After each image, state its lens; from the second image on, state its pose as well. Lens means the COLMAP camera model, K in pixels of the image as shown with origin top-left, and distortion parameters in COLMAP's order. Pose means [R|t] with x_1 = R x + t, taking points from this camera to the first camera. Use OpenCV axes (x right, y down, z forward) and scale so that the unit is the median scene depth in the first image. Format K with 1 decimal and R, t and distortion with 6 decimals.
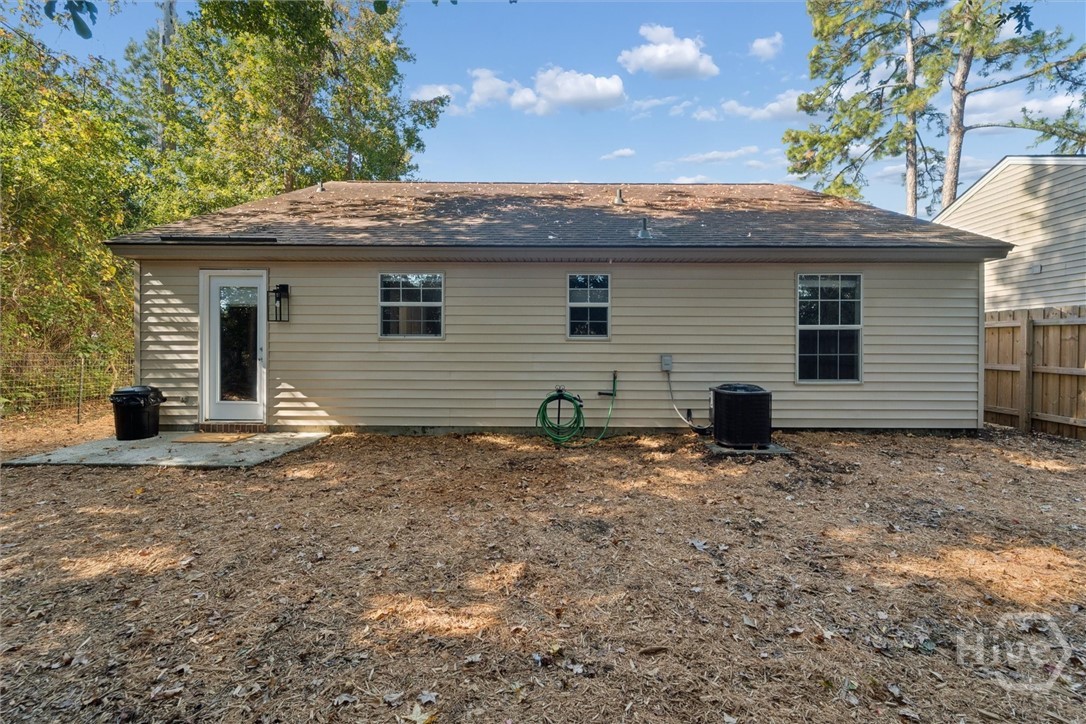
lens RADIAL K [[441.7, 0, 544.9], [0, 441.7, 353.6], [0, 0, 1]] dist [-0.000875, -0.000811]
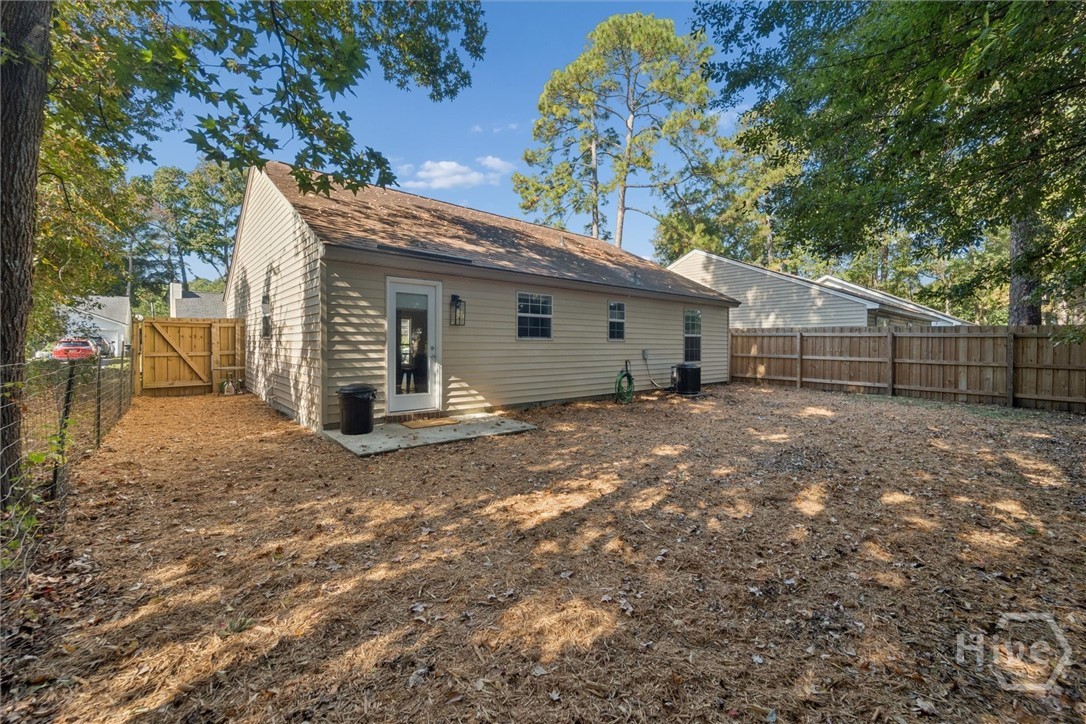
lens RADIAL K [[441.7, 0, 554.3], [0, 441.7, 357.4], [0, 0, 1]] dist [-0.000875, -0.000811]
pose [[0.746505, -0.020000, 0.665080, -1.195887], [0.011804, 0.999789, 0.016816, -0.001069], [-0.665275, -0.004703, 0.746583, -0.097401]]
